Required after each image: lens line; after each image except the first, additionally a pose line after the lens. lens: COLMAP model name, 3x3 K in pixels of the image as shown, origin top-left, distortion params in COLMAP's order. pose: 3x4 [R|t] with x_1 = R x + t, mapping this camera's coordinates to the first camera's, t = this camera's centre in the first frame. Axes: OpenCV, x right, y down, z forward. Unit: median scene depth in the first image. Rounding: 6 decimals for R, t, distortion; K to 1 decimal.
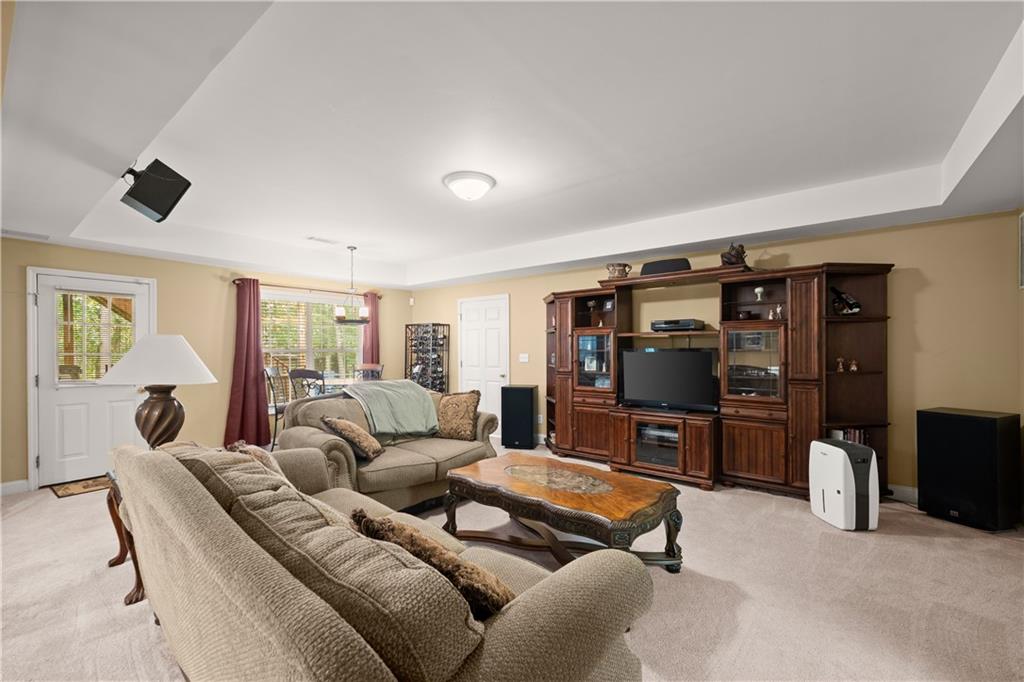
lens RADIAL K [[418.5, 0, 511.5], [0, 418.5, 345.8], [0, 0, 1]] dist [0.000446, -0.000007]
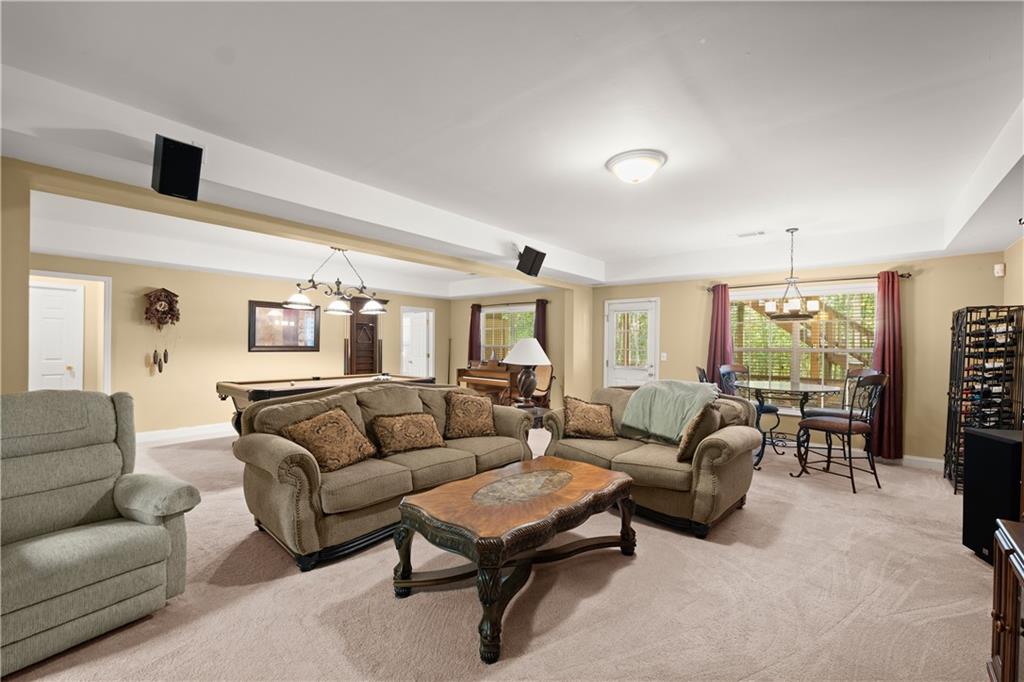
lens RADIAL K [[414.2, 0, 512.0], [0, 414.2, 341.0], [0, 0, 1]] dist [0.000234, 0.000007]
pose [[-0.040935, 0.001917, -0.999160, 0.567493], [-0.002565, 0.999995, 0.002024, -0.009590], [0.999159, 0.002645, -0.040930, 0.541599]]
